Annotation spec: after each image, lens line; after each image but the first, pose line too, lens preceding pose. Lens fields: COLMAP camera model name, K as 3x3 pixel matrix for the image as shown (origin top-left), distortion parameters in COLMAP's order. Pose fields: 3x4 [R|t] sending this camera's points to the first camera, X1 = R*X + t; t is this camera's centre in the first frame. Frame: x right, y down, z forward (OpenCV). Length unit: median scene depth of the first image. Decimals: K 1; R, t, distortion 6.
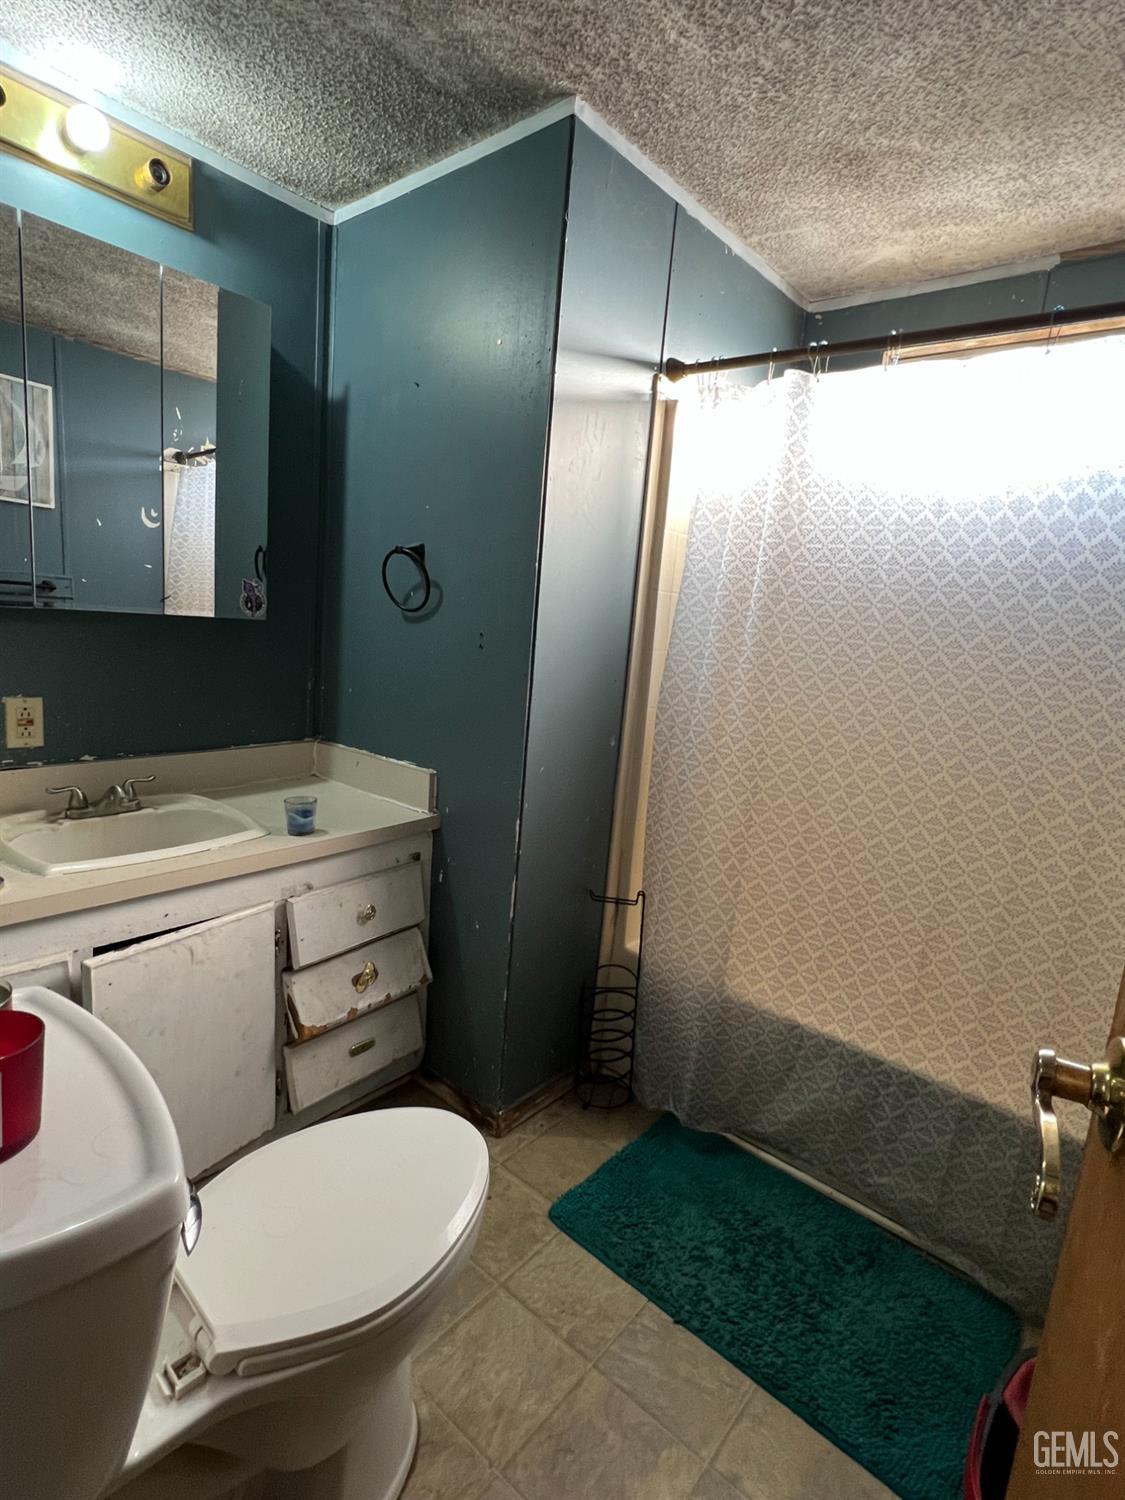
lens RADIAL K [[764.3, 0, 567.0], [0, 764.3, 752.8], [0, 0, 1]] dist [0.006156, 0.000804]
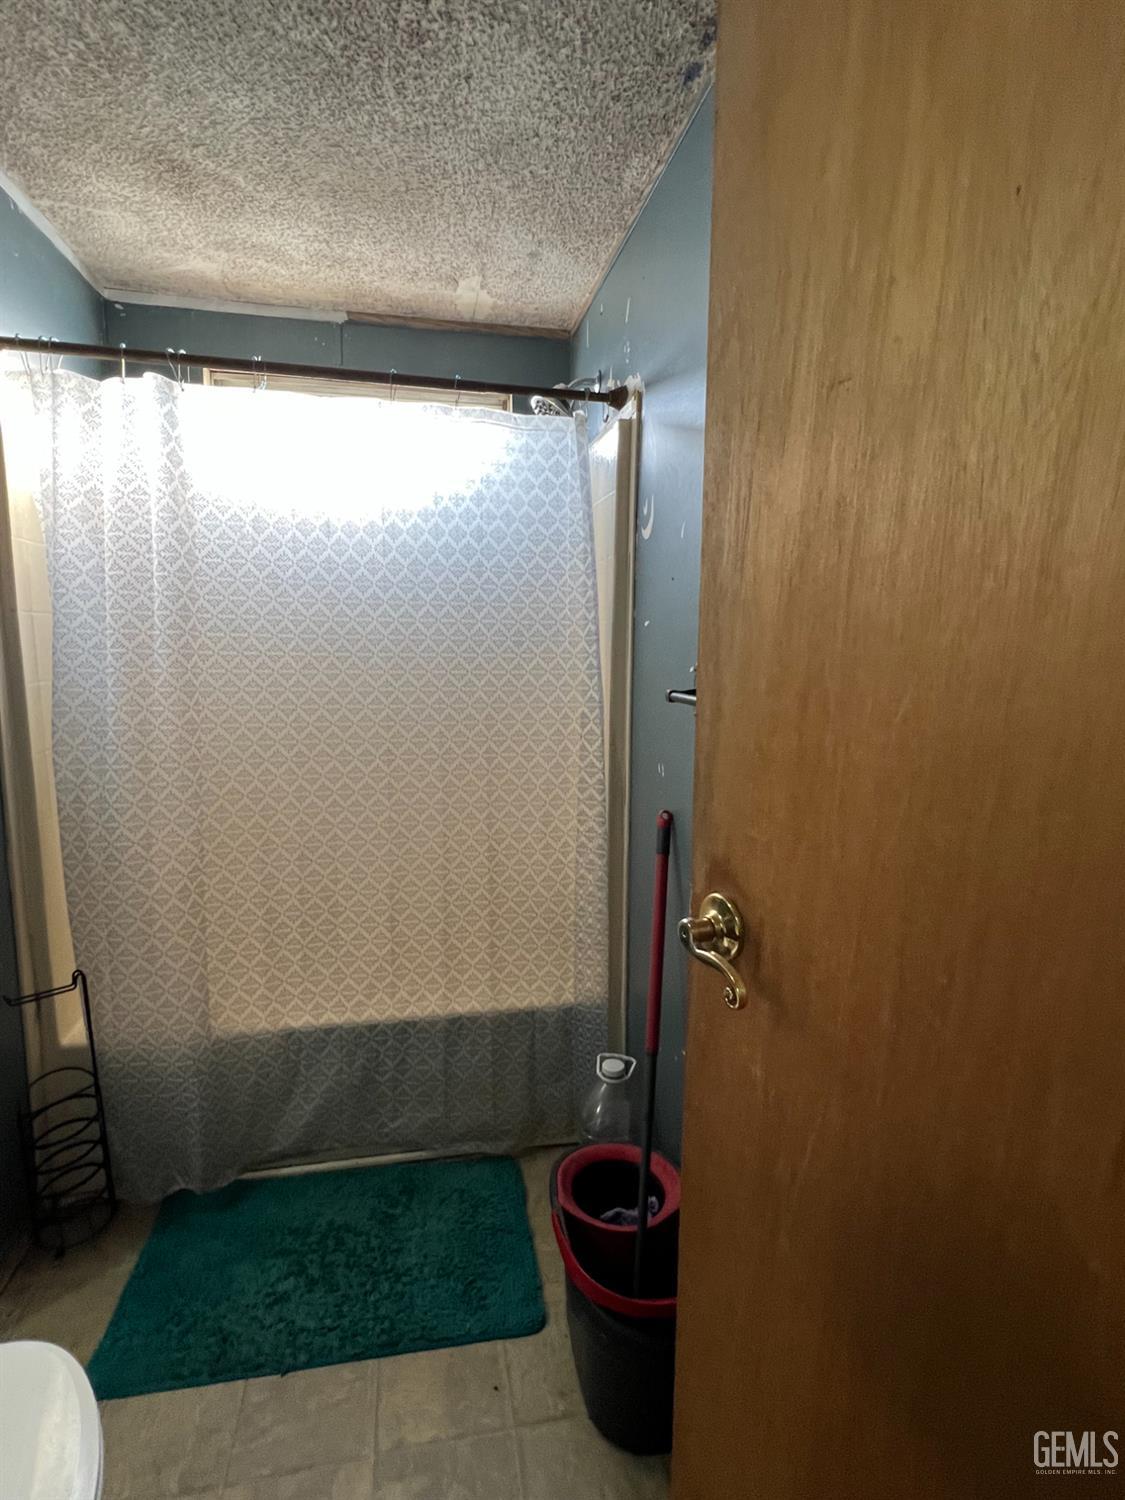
lens RADIAL K [[764.3, 0, 562.4], [0, 764.3, 753.8], [0, 0, 1]] dist [0.006156, 0.000804]
pose [[0.620977, -0.190516, 0.760323, -0.195063], [0.181054, 0.978643, 0.097350, -0.042743], [-0.762632, 0.077207, 0.642209, 0.047162]]
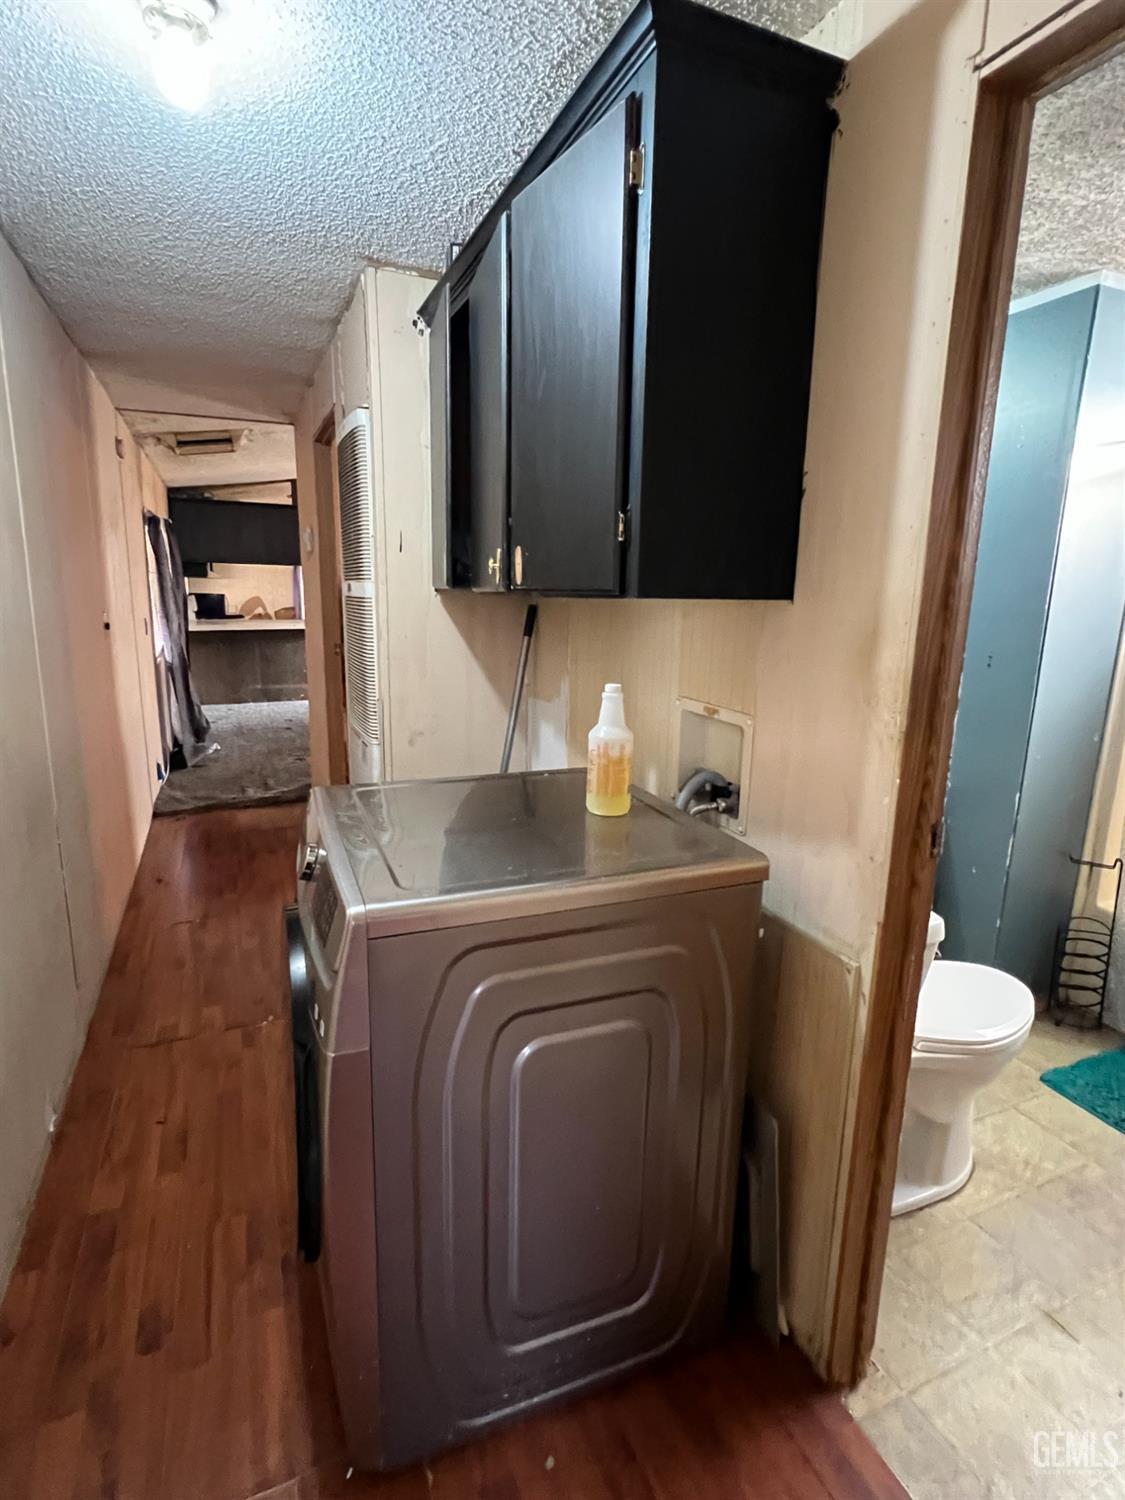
lens RADIAL K [[764.3, 0, 567.0], [0, 764.3, 752.3], [0, 0, 1]] dist [0.006156, 0.000804]
pose [[0.901284, 0.031606, -0.432074, -0.210944], [-0.029422, 0.999498, 0.011739, 0.023677], [0.432228, 0.002132, 0.901762, -0.608137]]
